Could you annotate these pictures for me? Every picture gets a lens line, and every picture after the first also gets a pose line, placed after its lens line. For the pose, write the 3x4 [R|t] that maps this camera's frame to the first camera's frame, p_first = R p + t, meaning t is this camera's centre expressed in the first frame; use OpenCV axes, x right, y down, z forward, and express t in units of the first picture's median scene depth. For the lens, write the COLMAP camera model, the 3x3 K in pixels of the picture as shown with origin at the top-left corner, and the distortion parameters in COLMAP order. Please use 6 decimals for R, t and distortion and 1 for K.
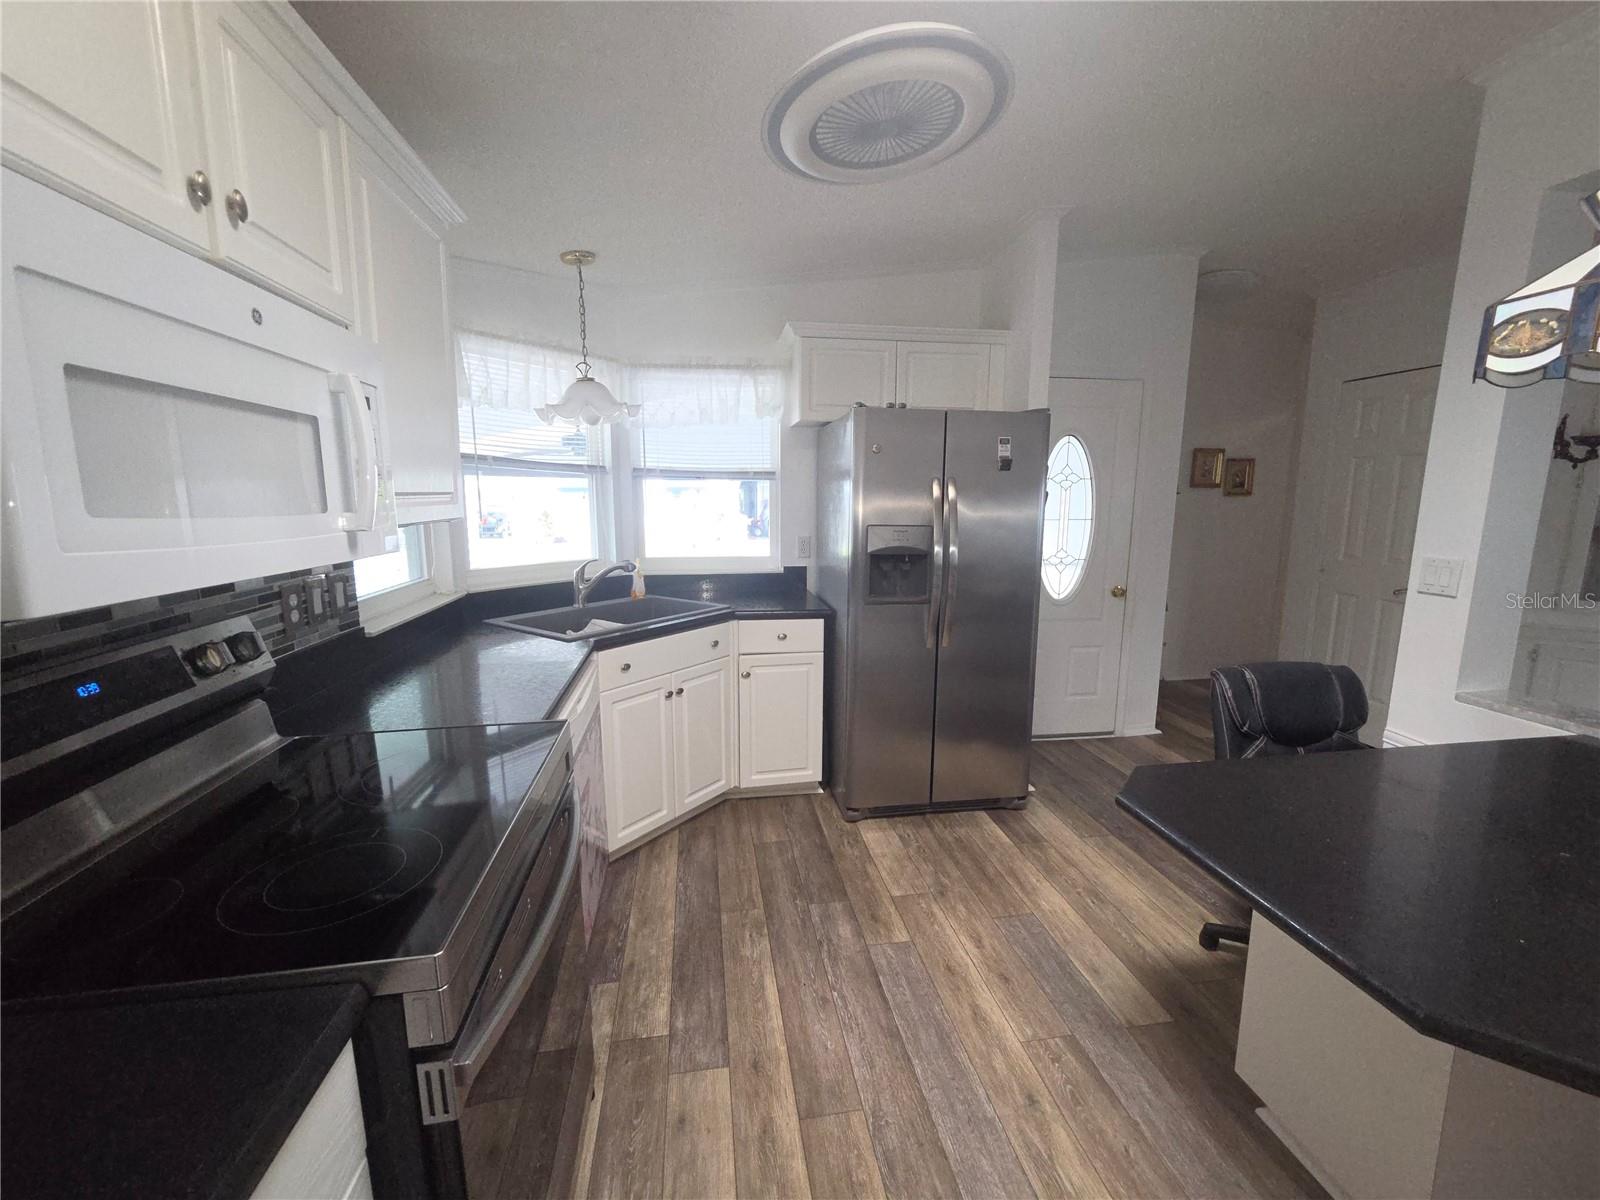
lens RADIAL K [[657.4, 0, 815.4], [0, 657.4, 607.0], [0, 0, 1]] dist [-0.001546, -0.000152]
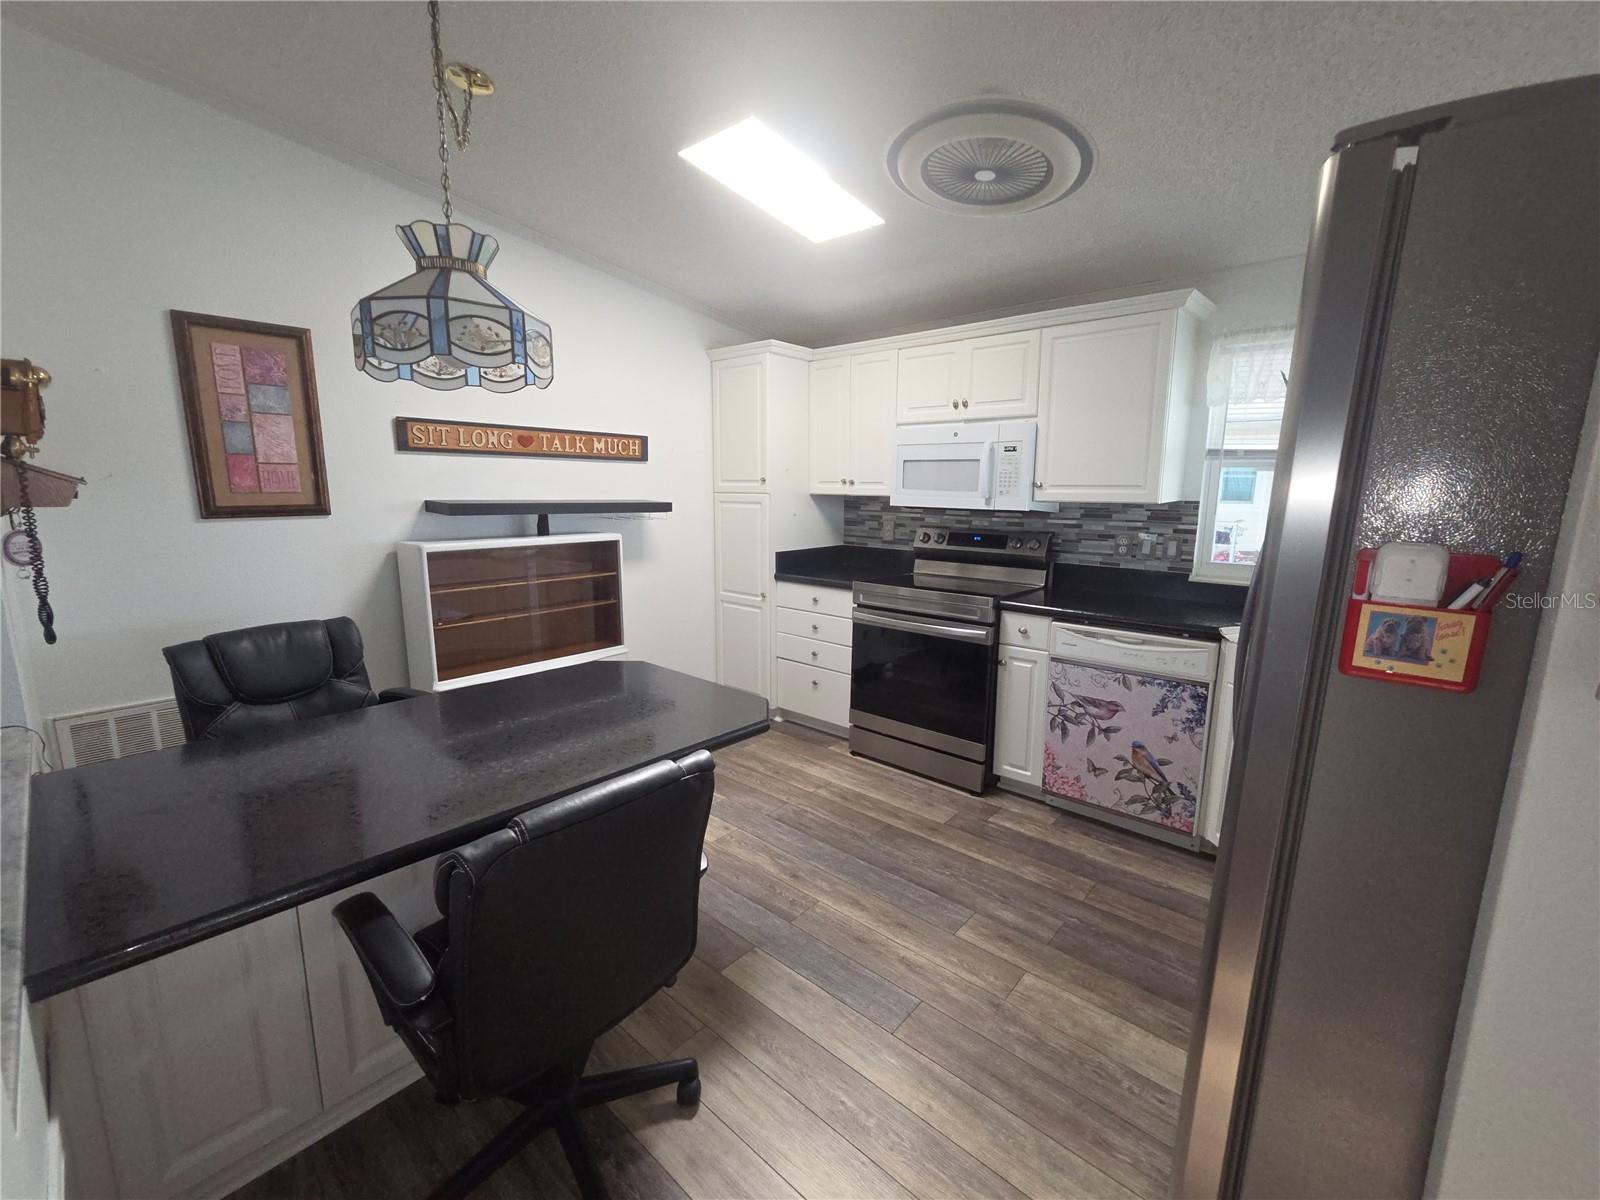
lens RADIAL K [[657.4, 0, 801.1], [0, 657.4, 597.8], [0, 0, 1]] dist [-0.001546, -0.000152]
pose [[-0.779109, 0.097456, -0.619266, 1.003242], [-0.116731, 0.948012, 0.296052, -0.271207], [0.615924, 0.302944, -0.727229, 1.603020]]
